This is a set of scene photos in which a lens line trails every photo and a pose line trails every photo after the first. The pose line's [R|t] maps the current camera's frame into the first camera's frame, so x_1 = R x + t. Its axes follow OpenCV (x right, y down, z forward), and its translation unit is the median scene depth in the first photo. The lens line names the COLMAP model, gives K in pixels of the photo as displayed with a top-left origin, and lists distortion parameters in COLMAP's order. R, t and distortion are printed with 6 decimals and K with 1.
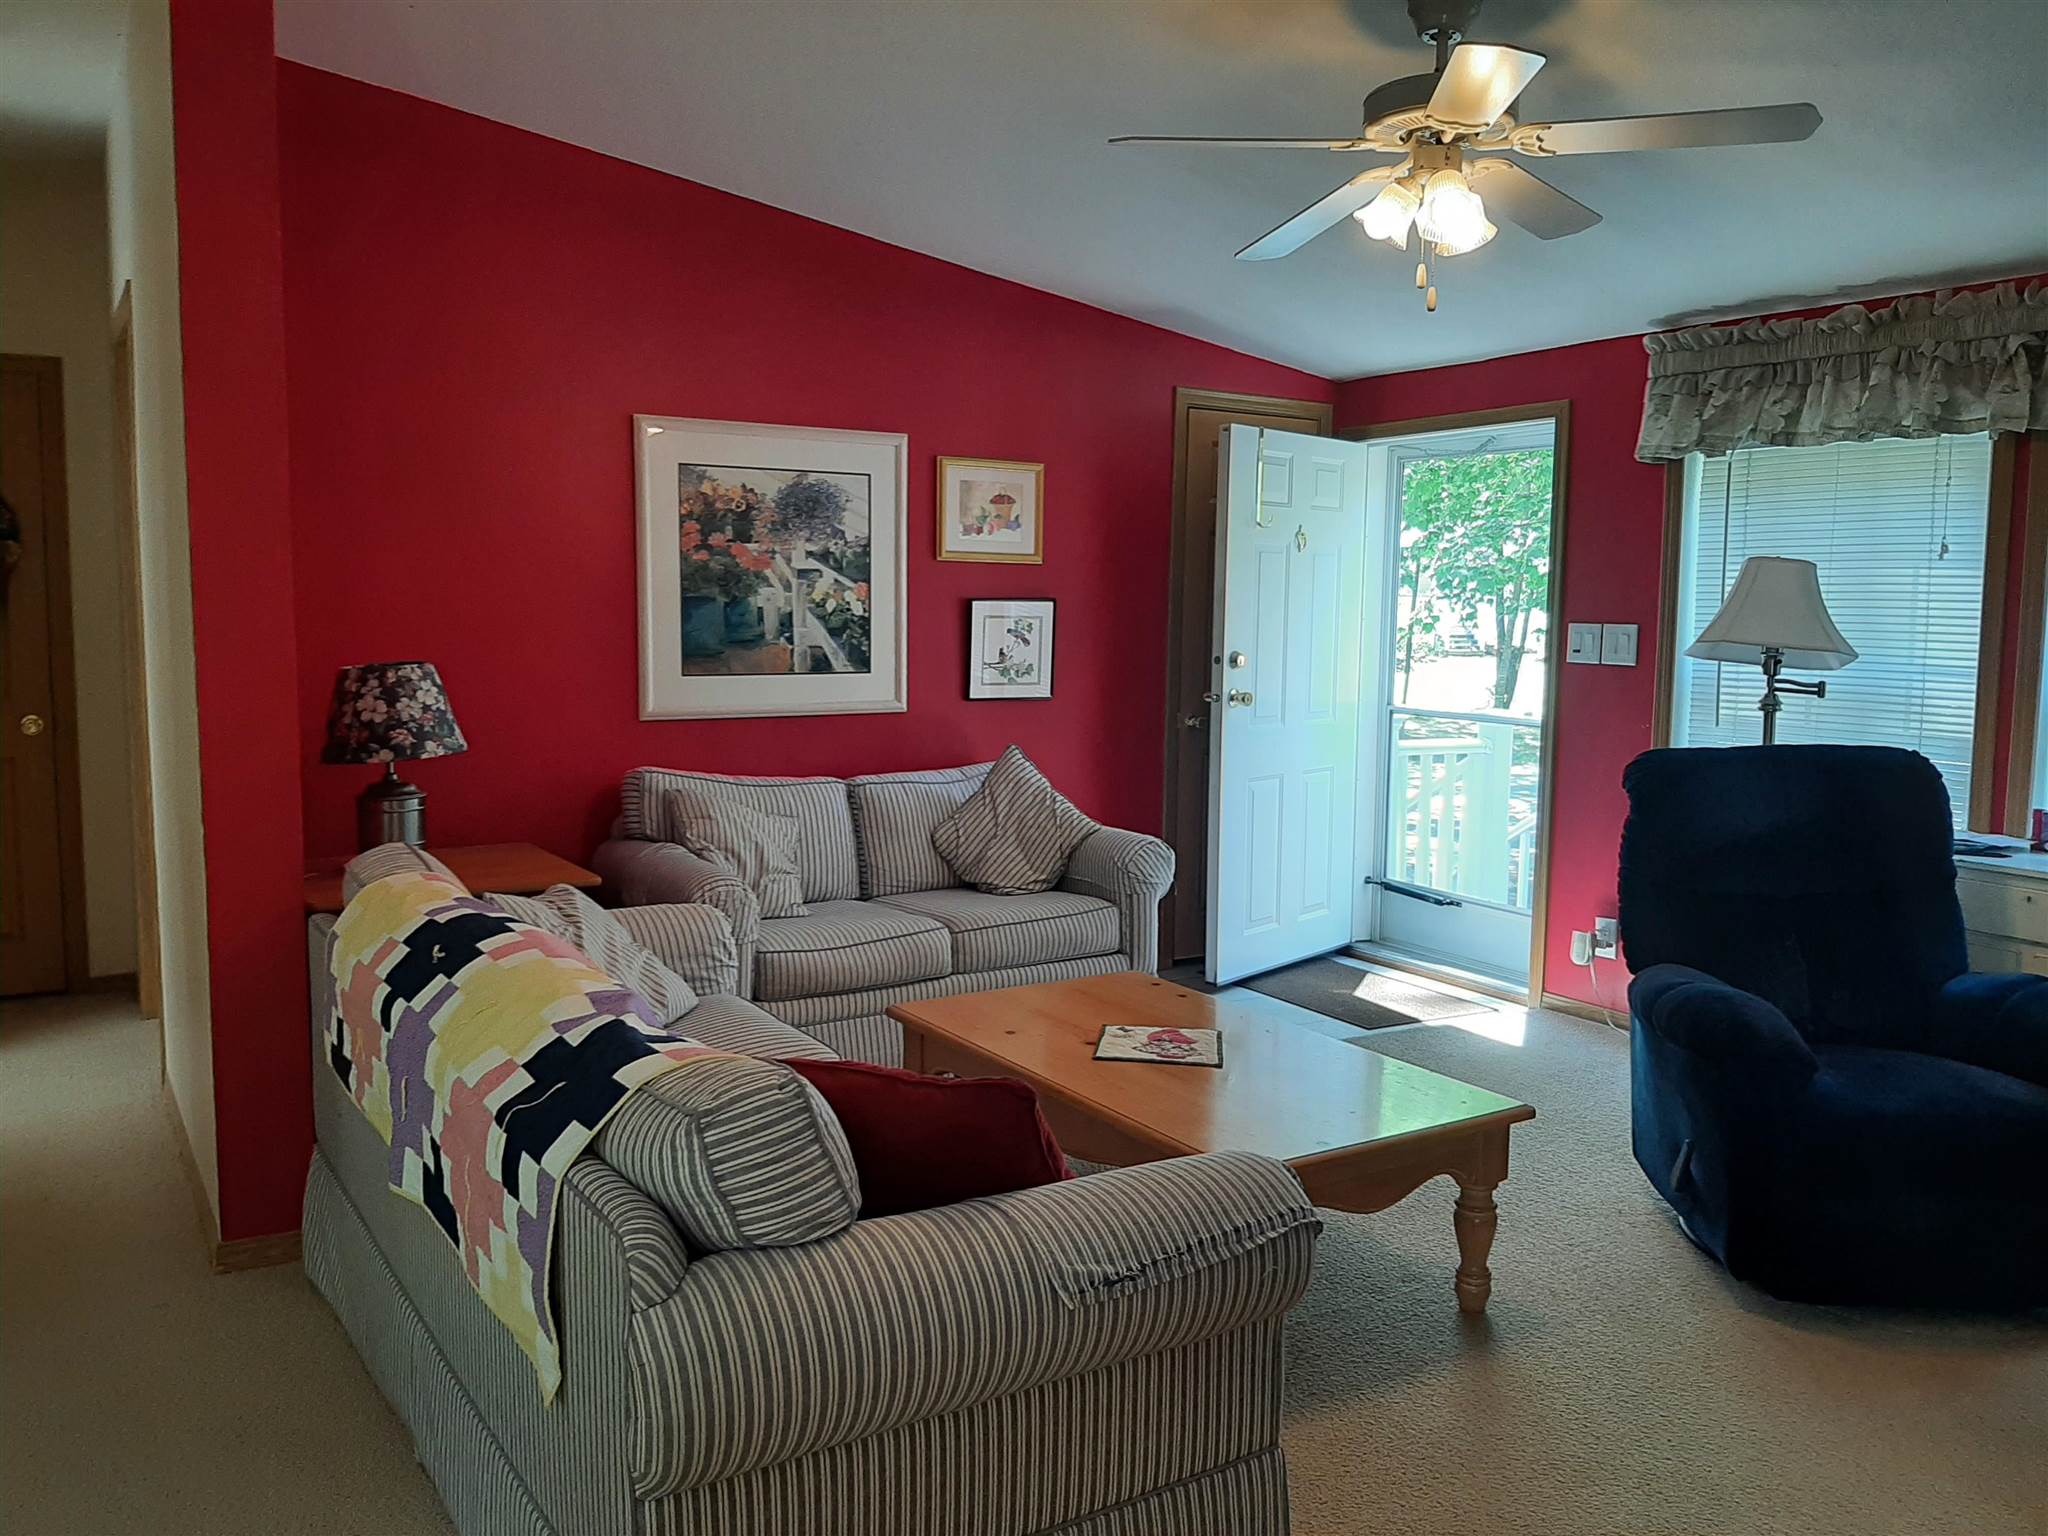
lens RADIAL K [[1586.7, 0, 1018.0], [0, 1586.7, 763.7], [0, 0, 1]] dist [0.081357, -0.157189]
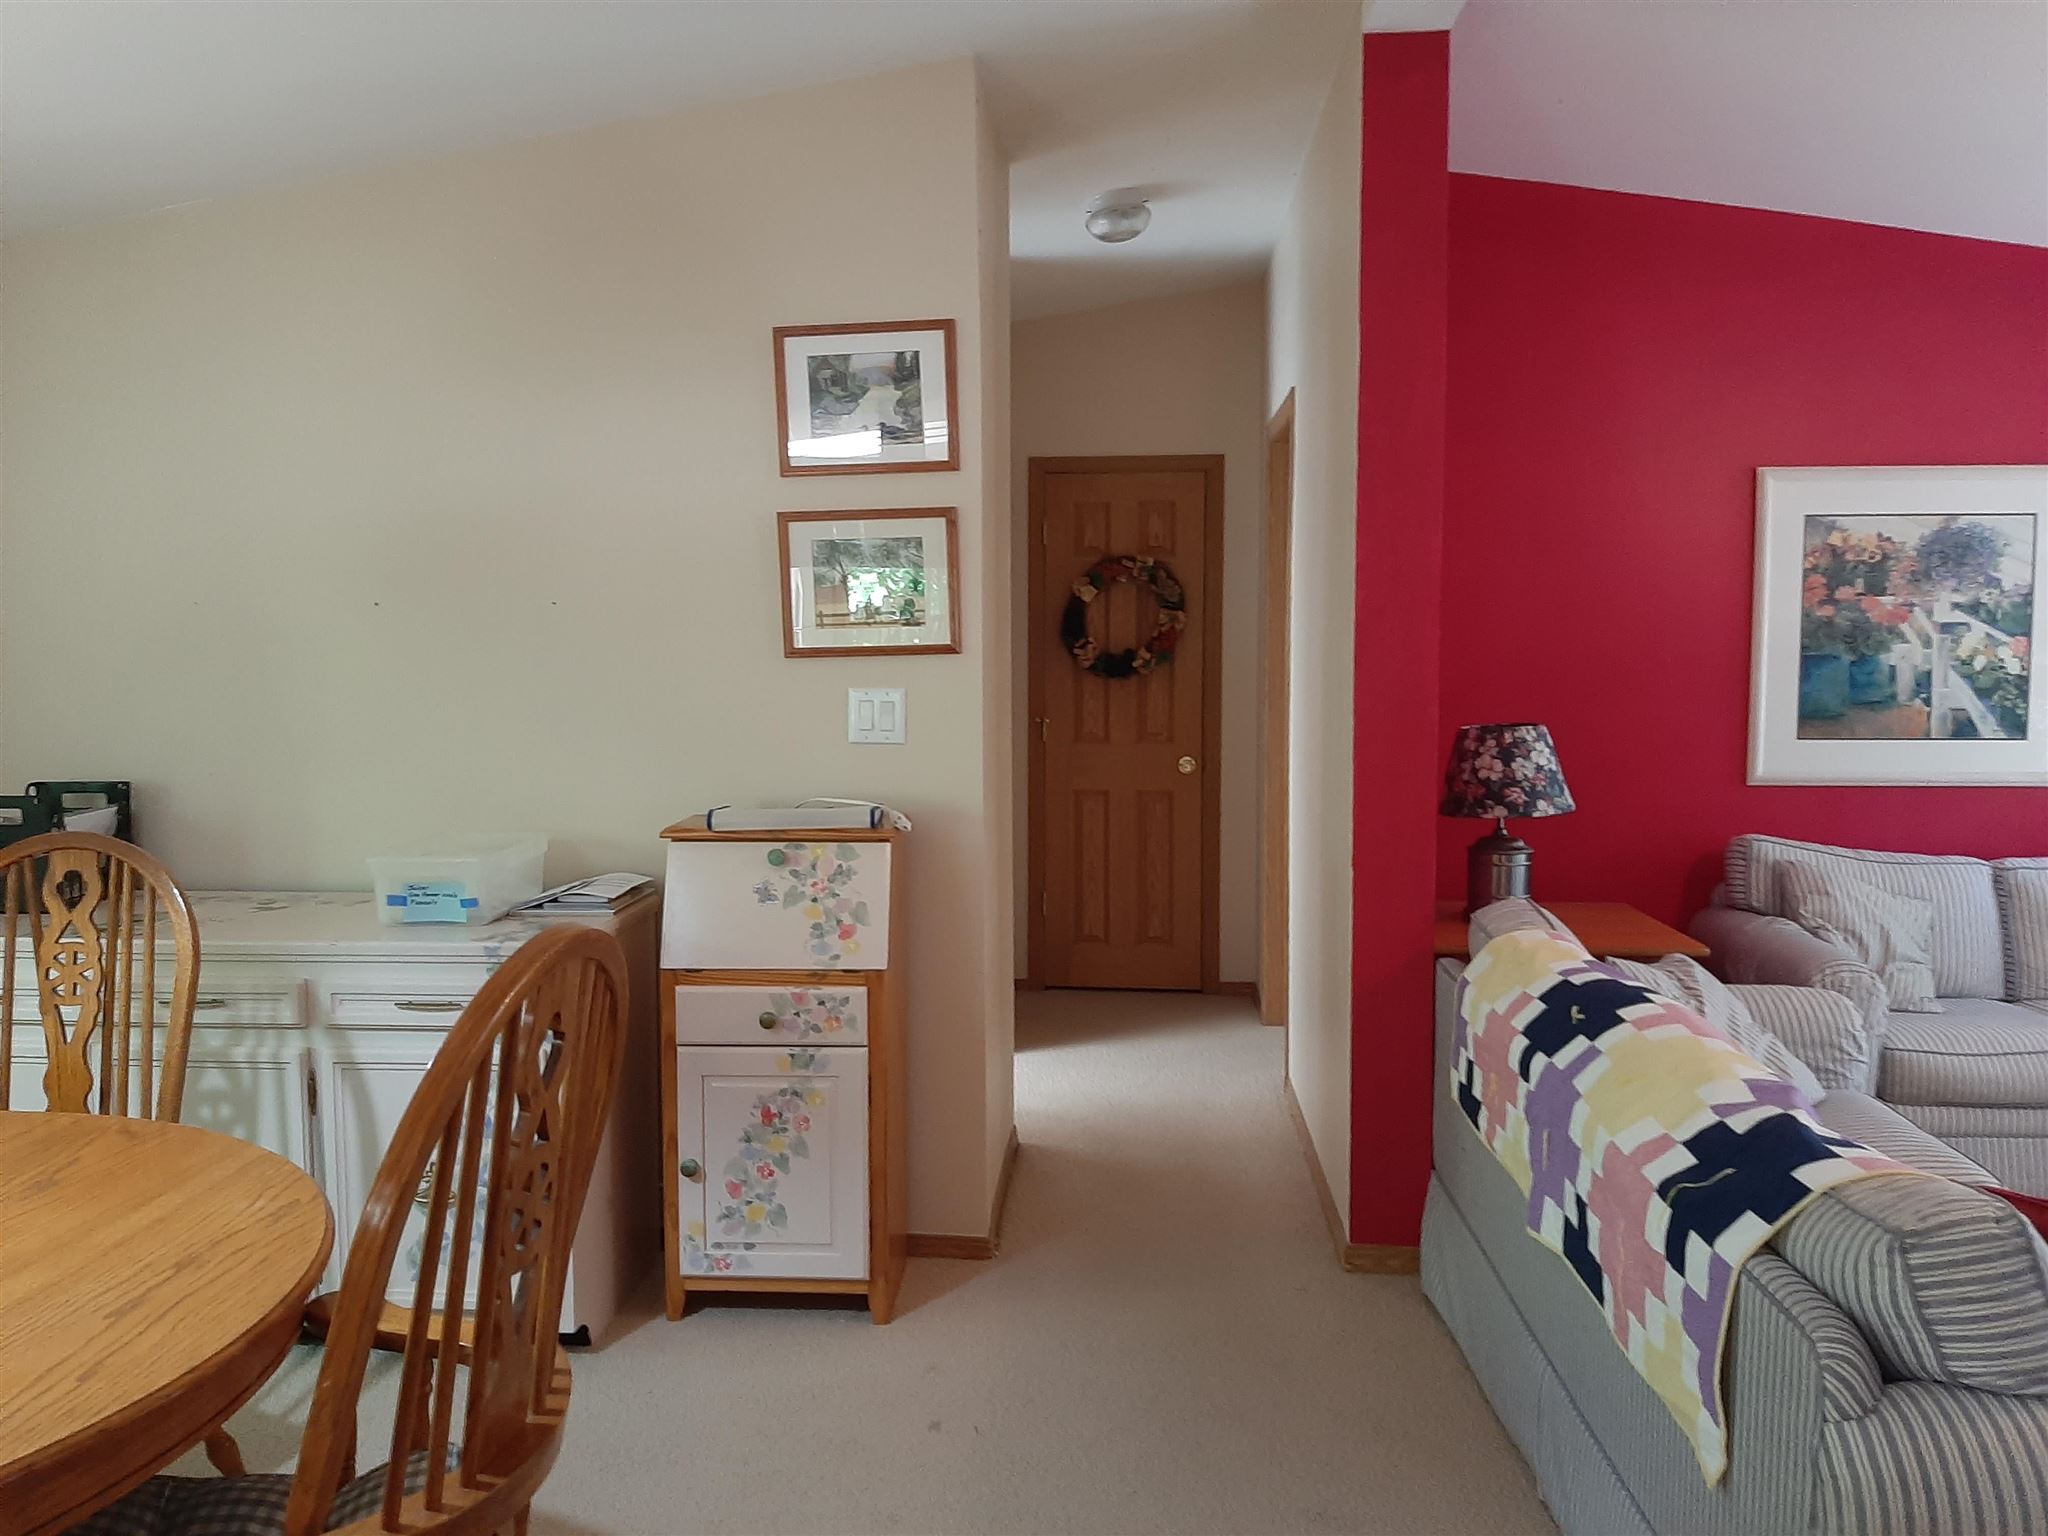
lens RADIAL K [[1586.7, 0, 1018.0], [0, 1586.7, 763.7], [0, 0, 1]] dist [0.081357, -0.157189]
pose [[0.808989, 0.035803, -0.586732, -0.030394], [-0.050565, 0.998682, -0.008779, -0.010168], [0.585645, 0.036770, 0.809733, -0.037219]]
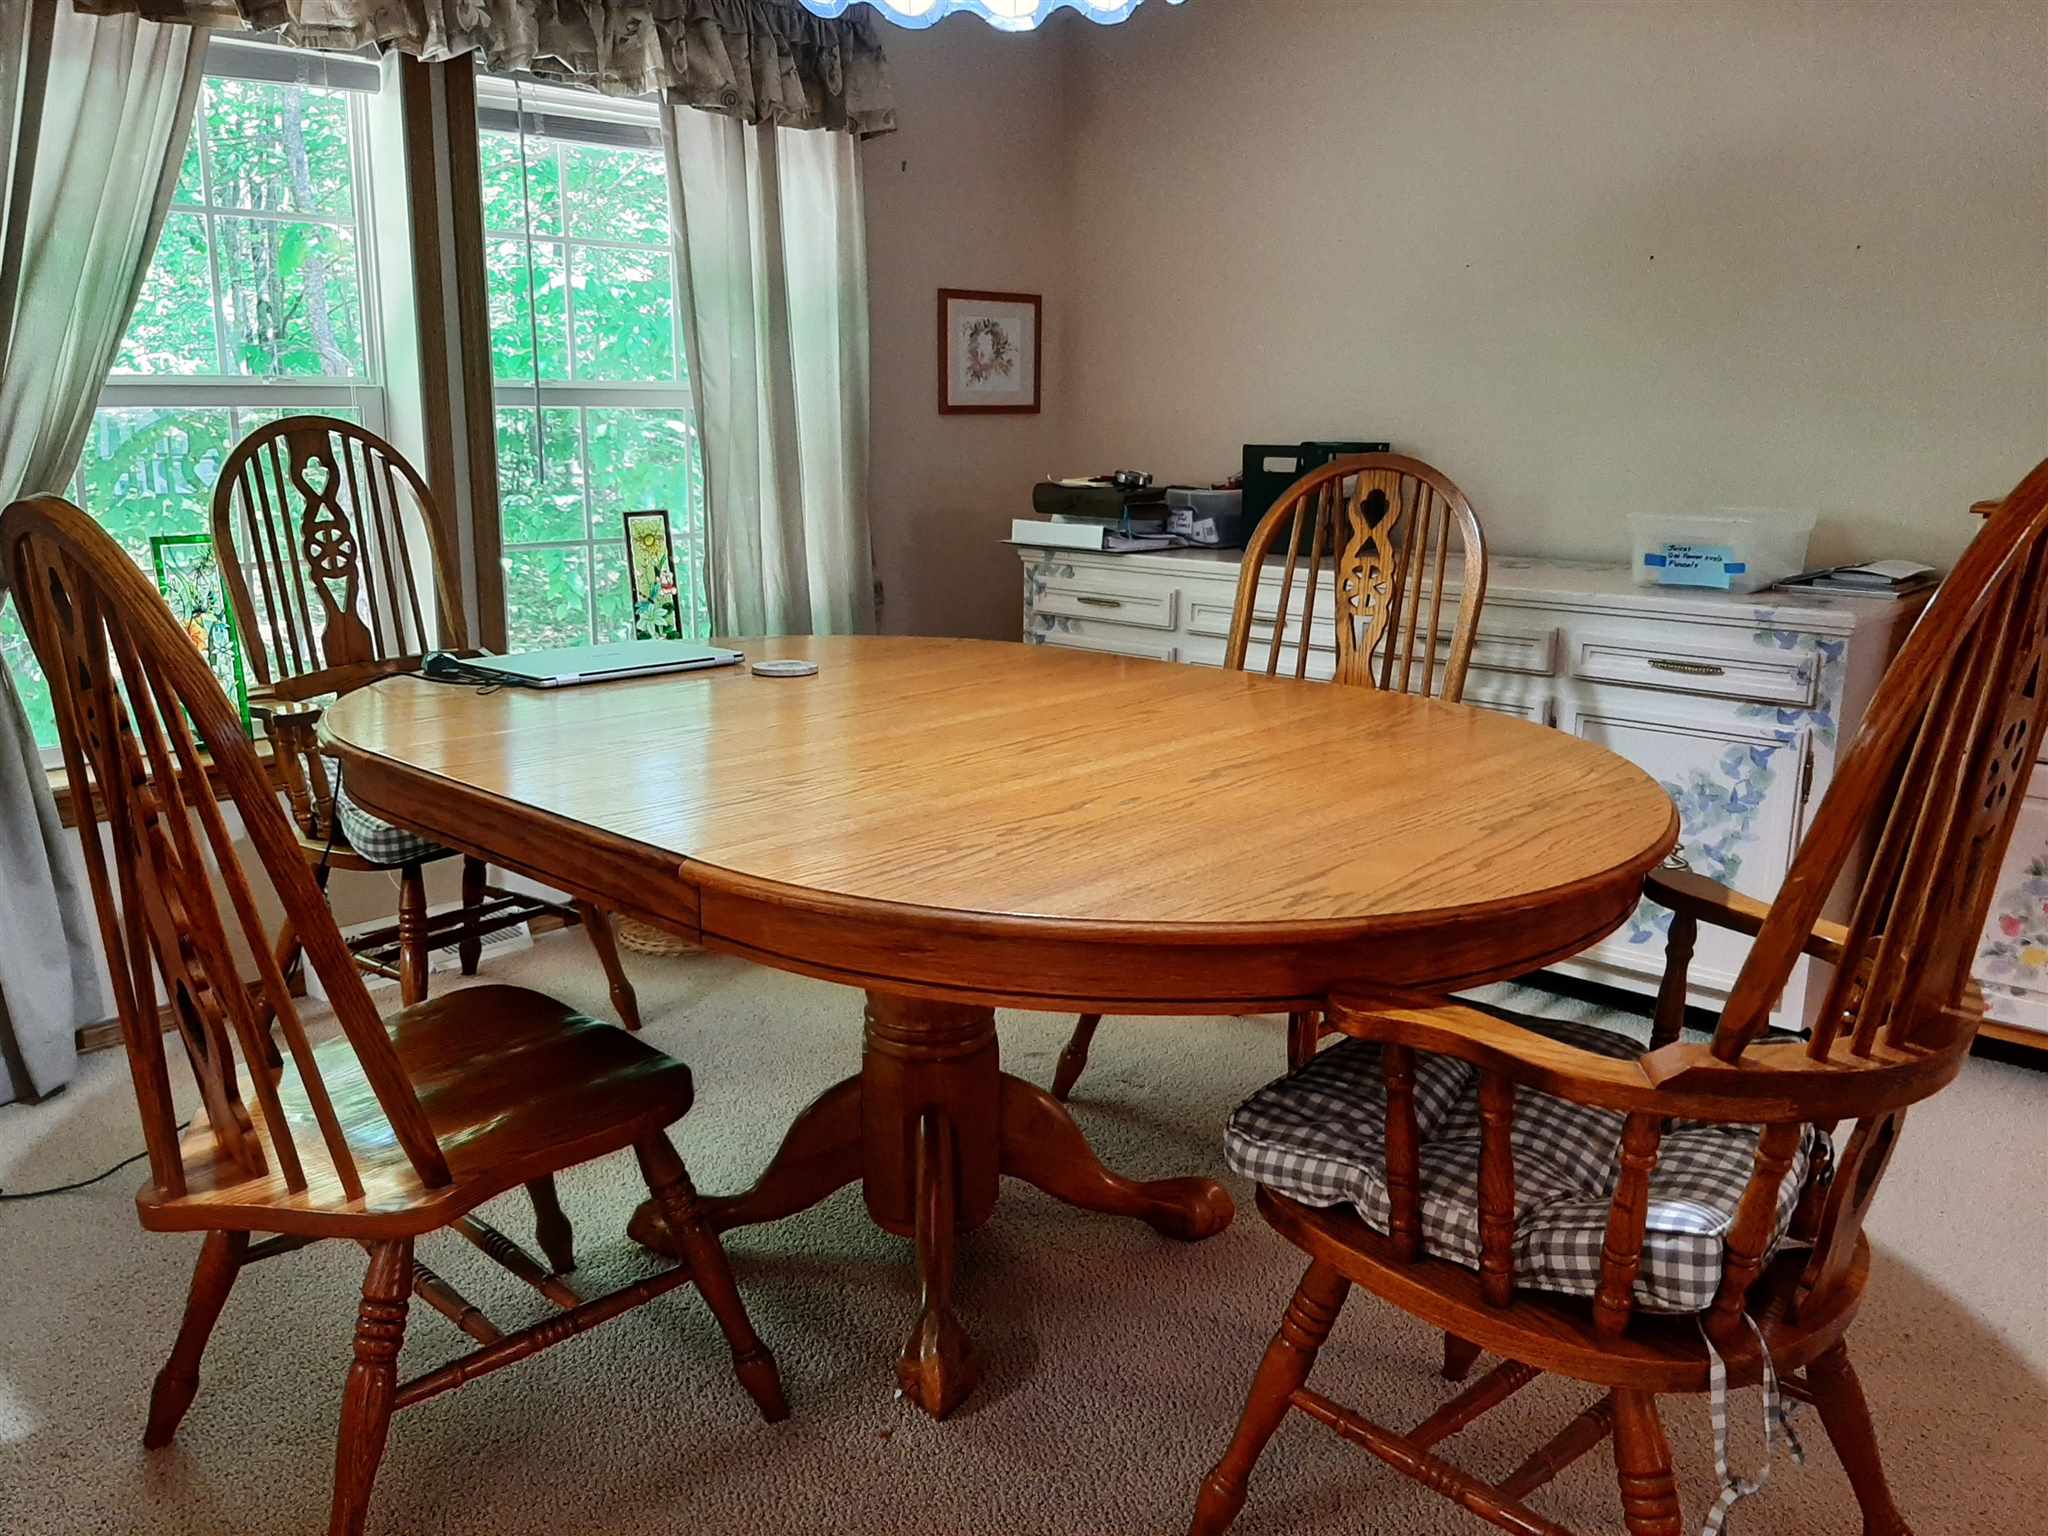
lens RADIAL K [[1588.6, 0, 953.7], [0, 1588.6, 771.4], [0, 0, 1]] dist [0.072182, -0.157093]
pose [[0.231915, 0.214978, -0.948683, -0.070391], [-0.097977, 0.975476, 0.197098, 0.041848], [0.967789, 0.047239, 0.247290, -0.076611]]
